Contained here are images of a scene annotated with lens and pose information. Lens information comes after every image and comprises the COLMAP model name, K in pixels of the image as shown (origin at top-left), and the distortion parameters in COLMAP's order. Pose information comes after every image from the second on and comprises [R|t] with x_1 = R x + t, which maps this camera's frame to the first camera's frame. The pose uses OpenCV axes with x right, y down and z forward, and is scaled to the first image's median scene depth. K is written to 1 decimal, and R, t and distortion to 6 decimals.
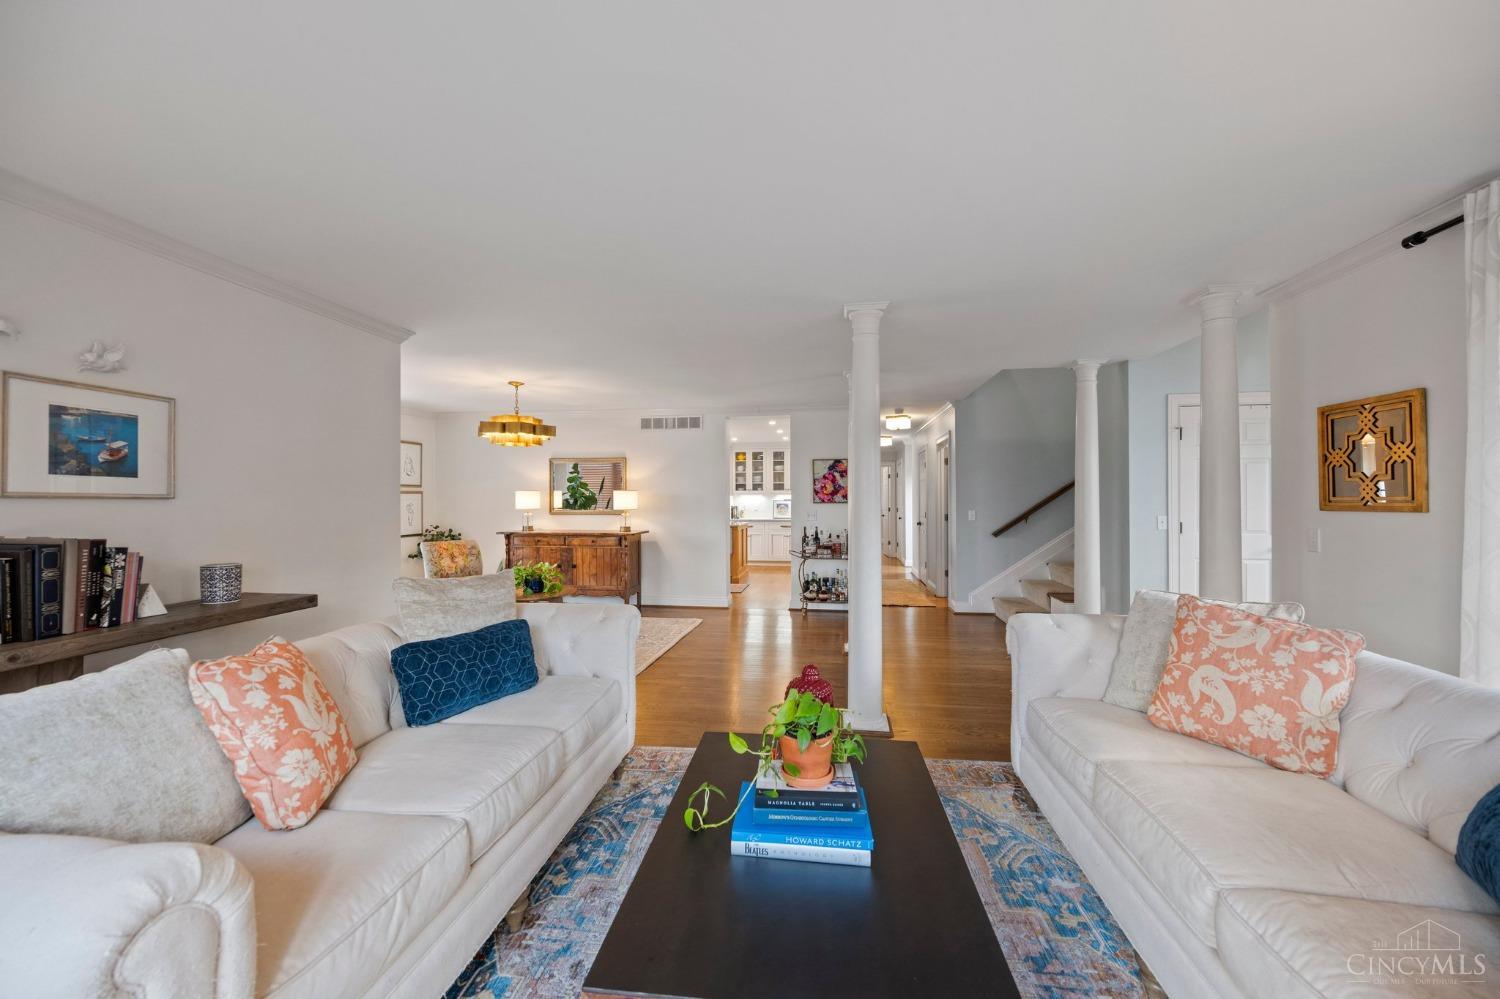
lens RADIAL K [[593.3, 0, 751.1], [0, 593.3, 494.9], [0, 0, 1]] dist [-0.001900, -0.000236]
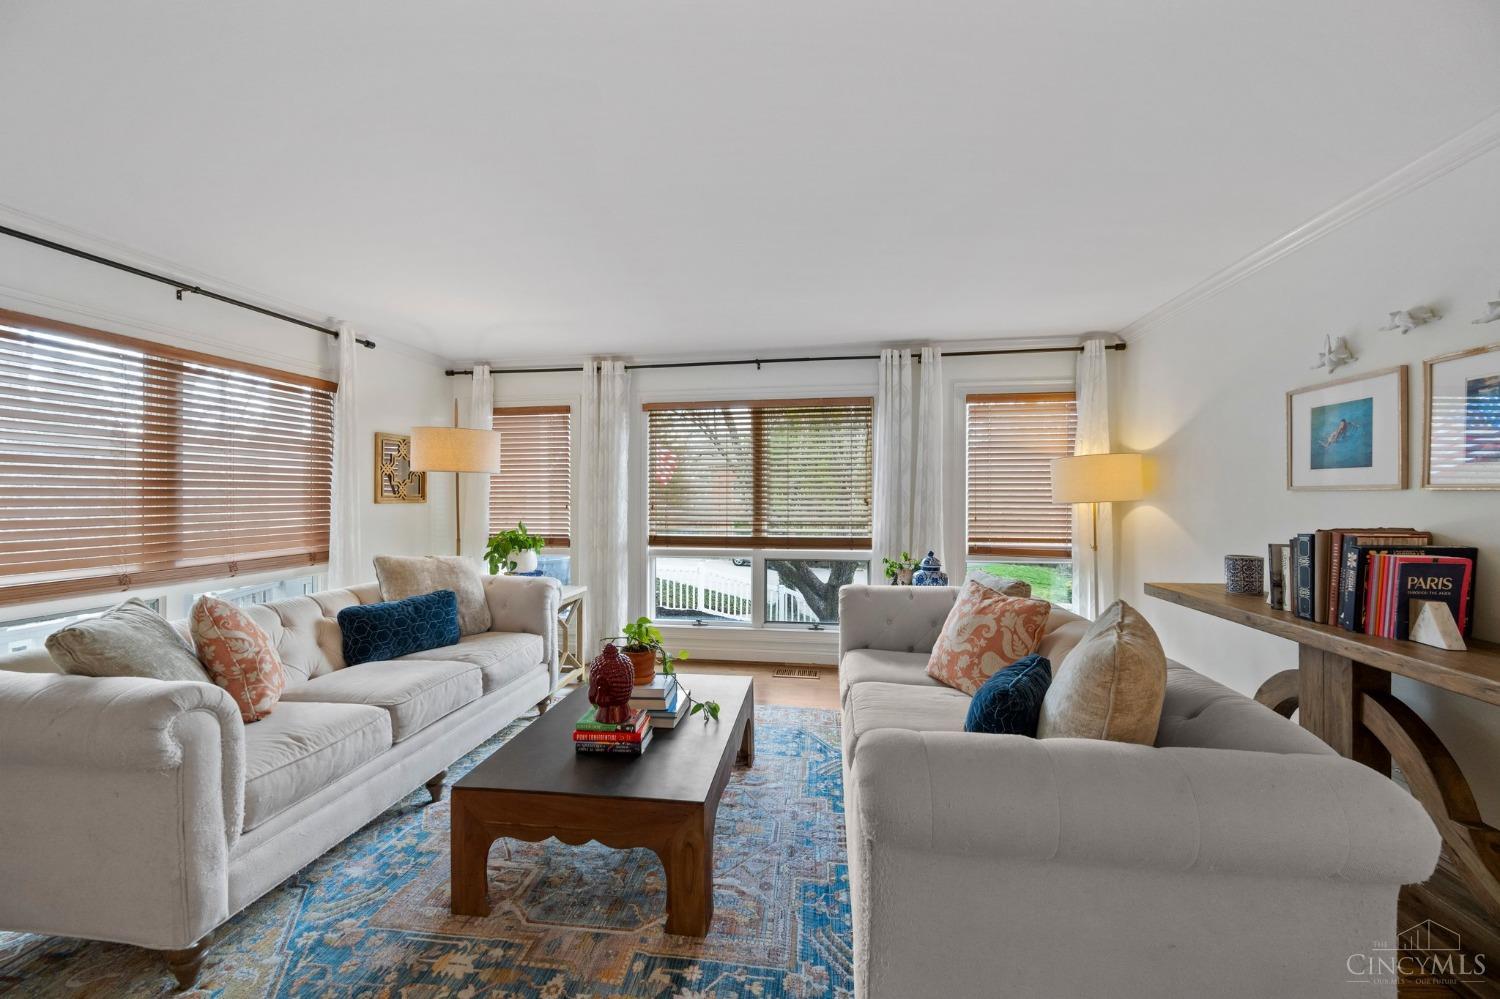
lens RADIAL K [[593.3, 0, 751.1], [0, 593.3, 494.9], [0, 0, 1]] dist [-0.001900, -0.000236]
pose [[-0.999881, 0.002581, 0.015226, -0.163347], [0.002468, 0.999970, -0.007382, 0.015464], [-0.015244, -0.007344, -0.999857, 1.911264]]
